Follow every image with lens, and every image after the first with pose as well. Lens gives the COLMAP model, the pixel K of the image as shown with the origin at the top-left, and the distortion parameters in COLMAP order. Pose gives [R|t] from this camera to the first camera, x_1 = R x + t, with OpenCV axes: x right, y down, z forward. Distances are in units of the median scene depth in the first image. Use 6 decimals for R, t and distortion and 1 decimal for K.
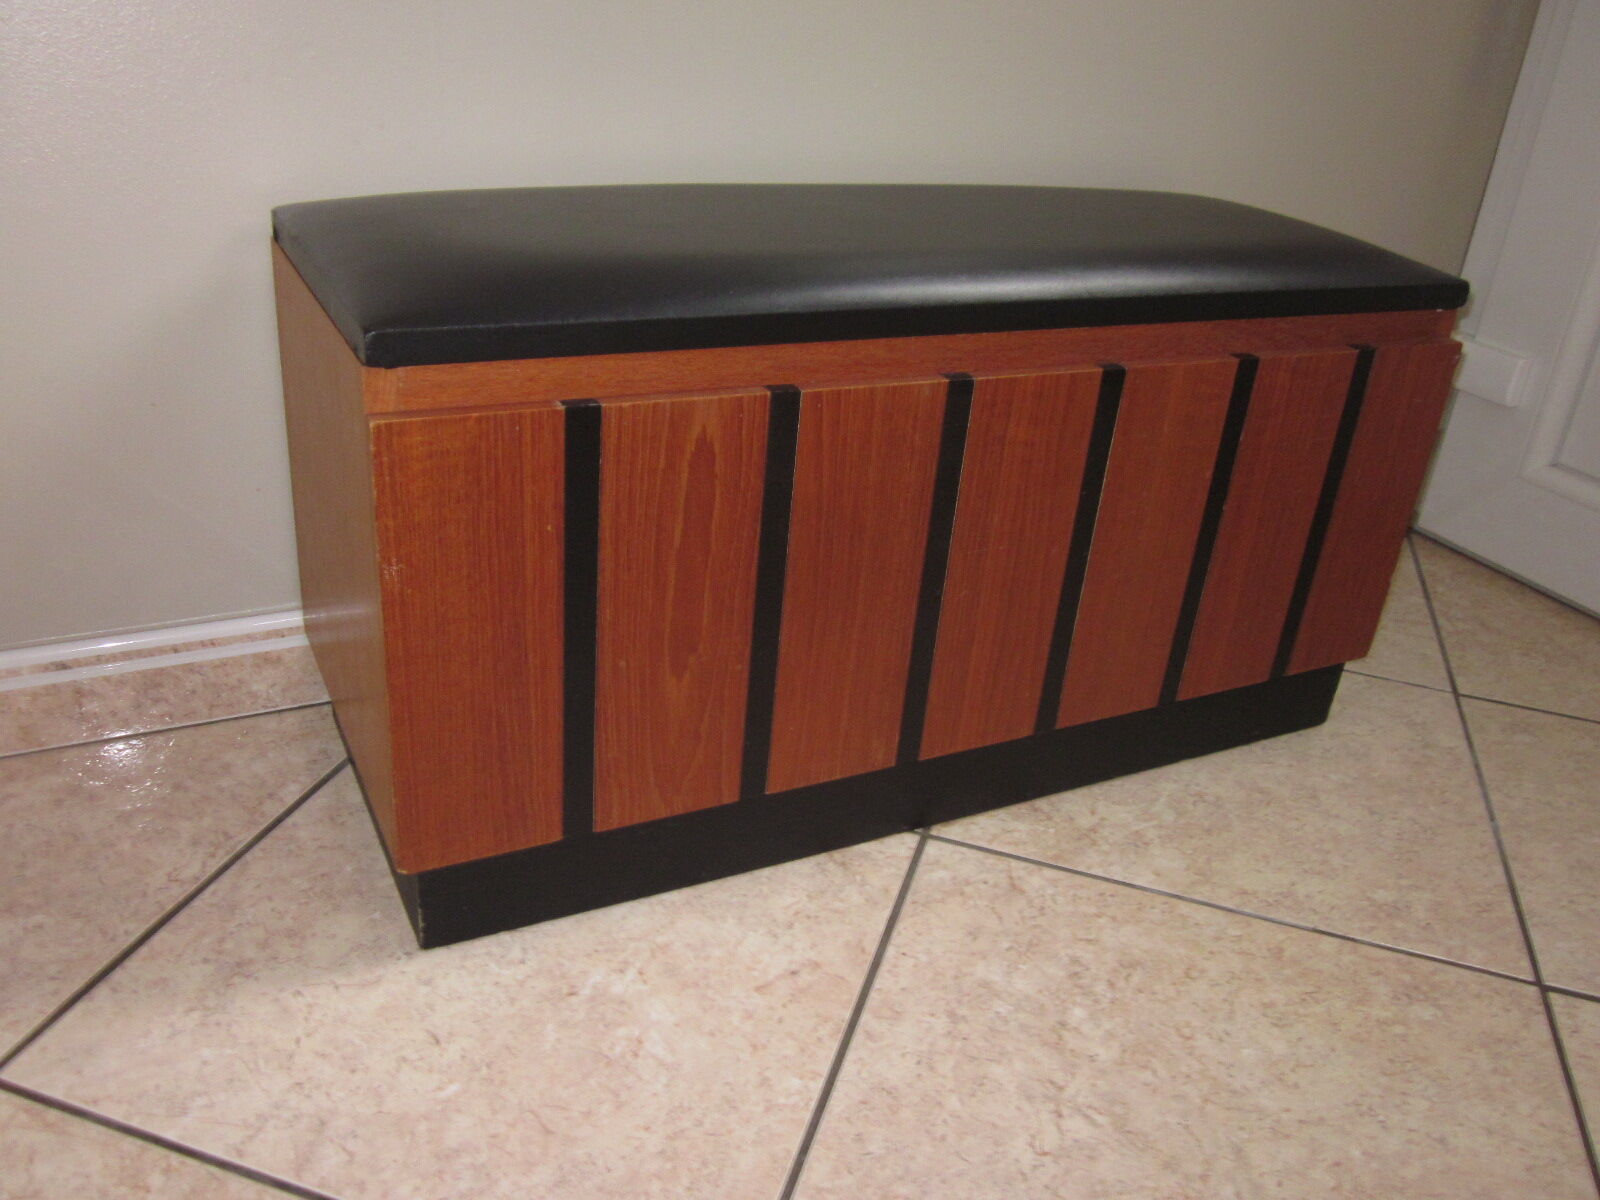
lens RADIAL K [[1335.9, 0, 803.5], [0, 1335.9, 609.7], [0, 0, 1]] dist [-0.042230, 0.015843]
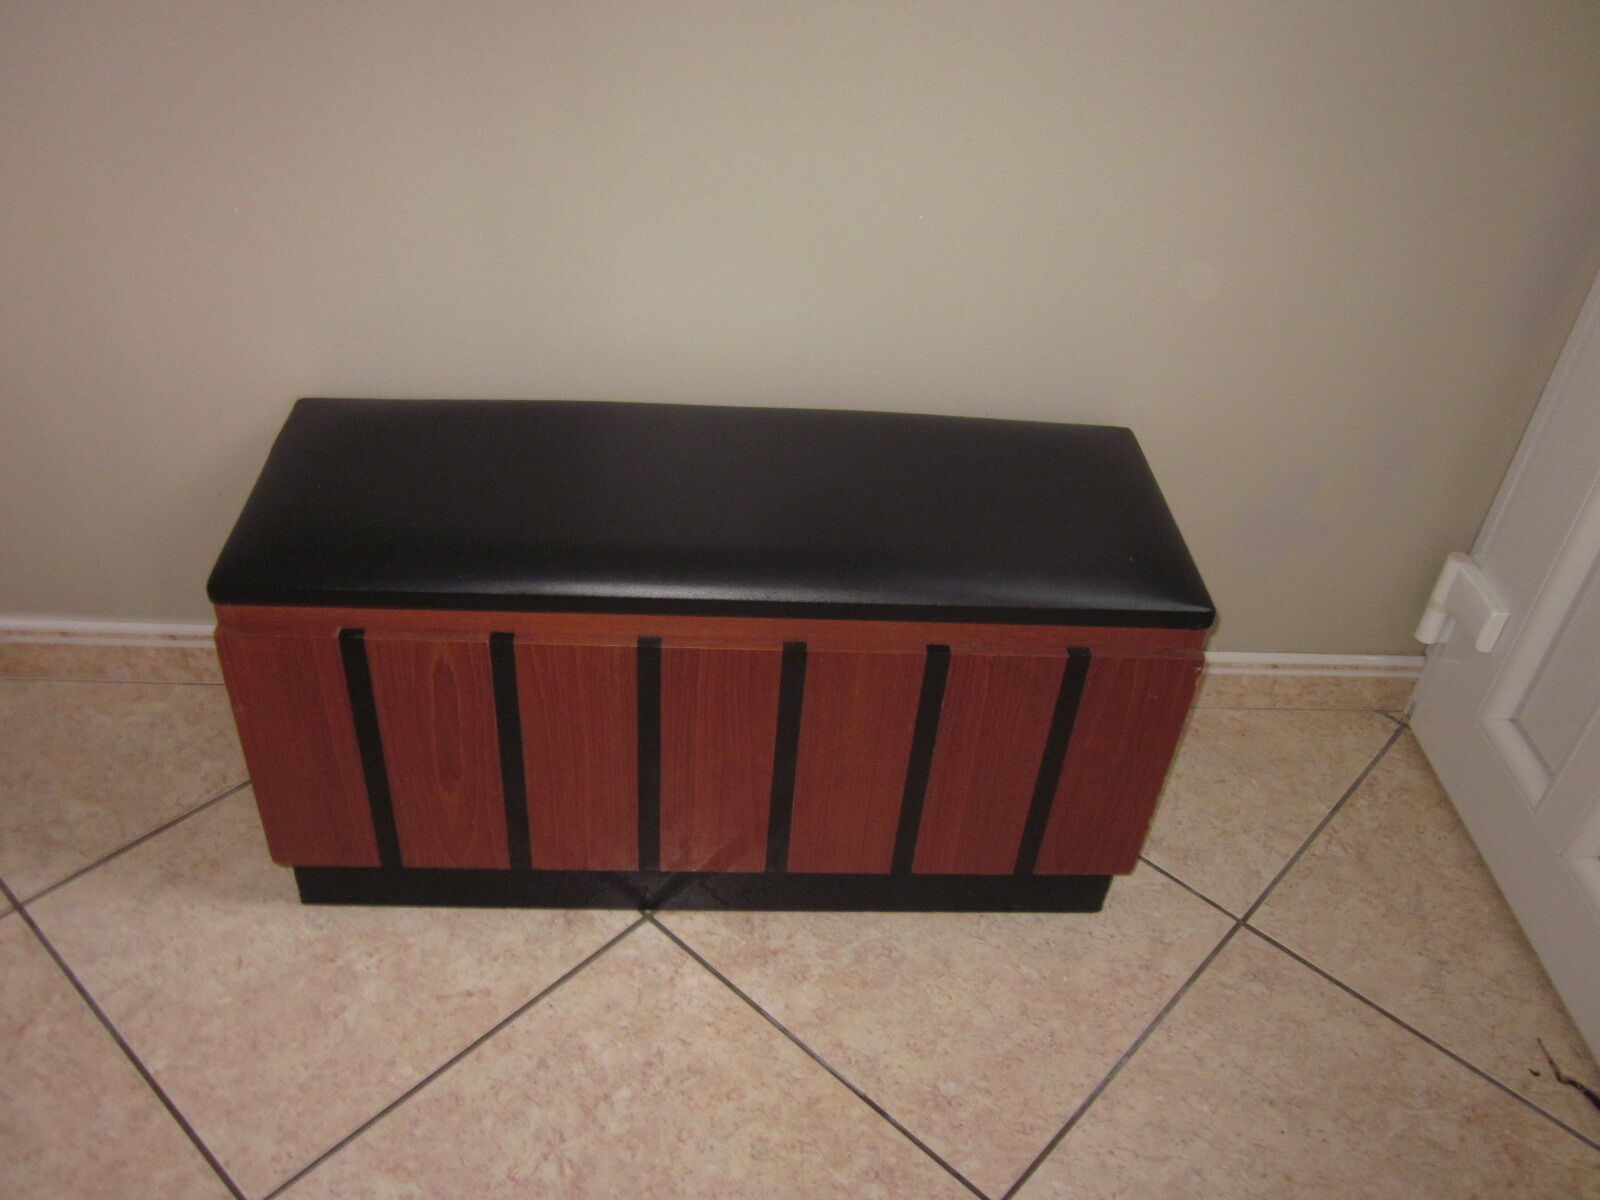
lens RADIAL K [[1335.9, 0, 805.7], [0, 1335.9, 607.0], [0, 0, 1]] dist [-0.042230, 0.015843]
pose [[0.902265, 0.250257, -0.351125, 0.761085], [-0.189340, 0.961575, 0.198805, -0.519051], [0.387386, -0.112893, 0.914980, -0.159182]]
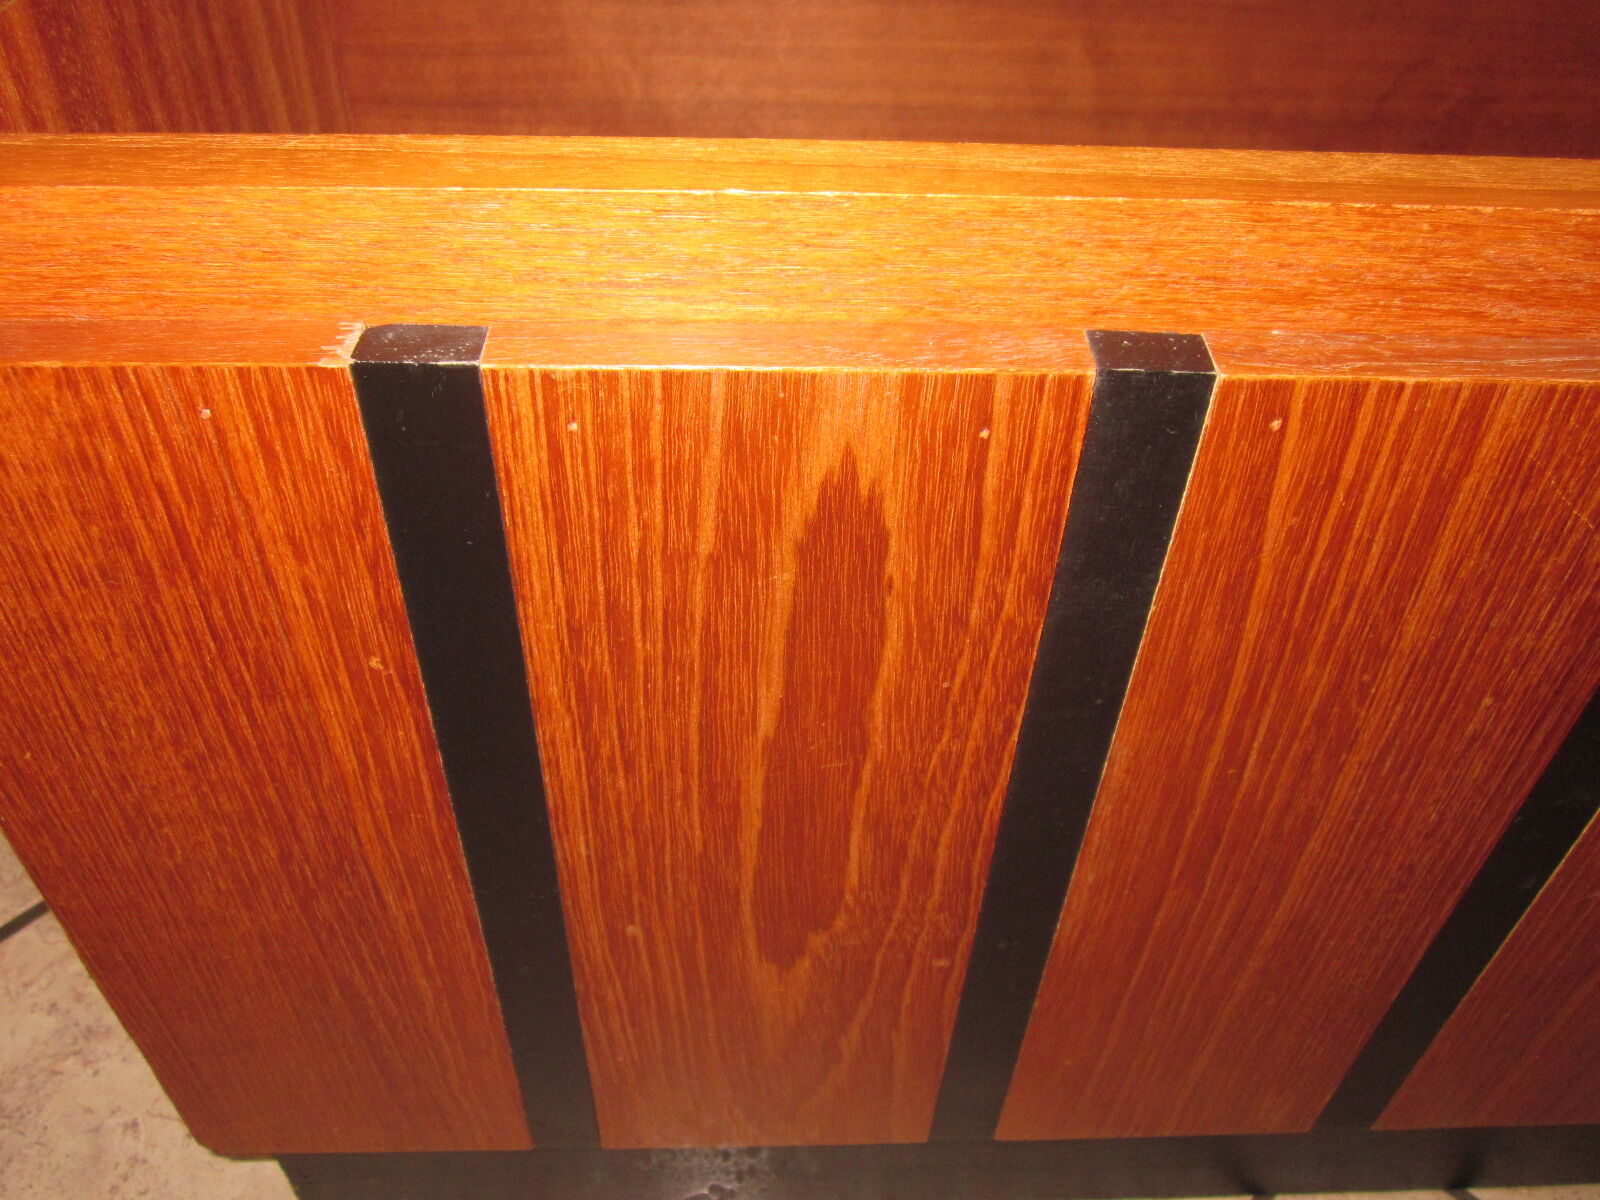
lens RADIAL K [[1335.9, 0, 807.0], [0, 1335.9, 602.3], [0, 0, 1]] dist [-0.042230, 0.015843]
pose [[0.907508, 0.245938, -0.340505, 0.027536], [-0.146985, 0.945346, 0.291059, -0.185391], [0.393478, -0.214089, 0.894059, 0.692585]]
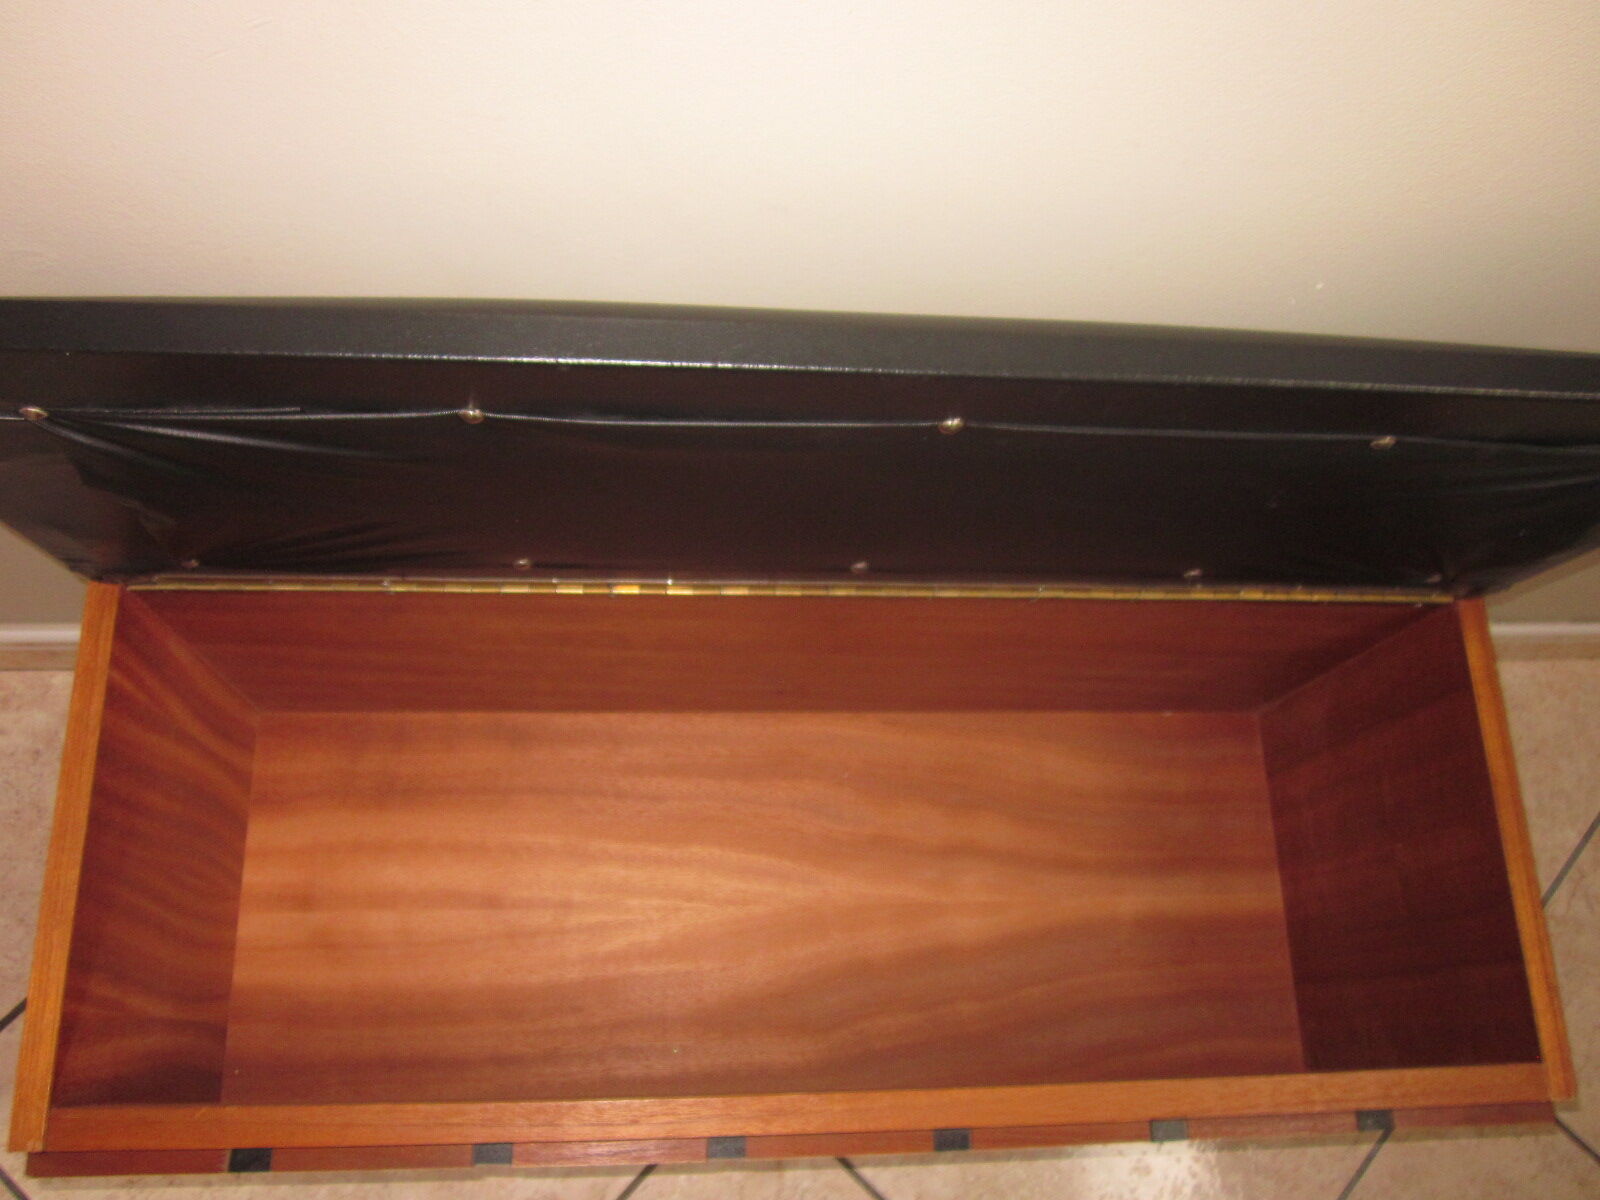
lens RADIAL K [[1335.9, 0, 794.5], [0, 1335.9, 596.2], [0, 0, 1]] dist [-0.042230, 0.015843]
pose [[0.898192, 0.421852, -0.123658, 0.122508], [-0.231059, 0.692340, 0.683577, -1.003386], [0.373981, -0.585411, 0.719327, 0.571700]]
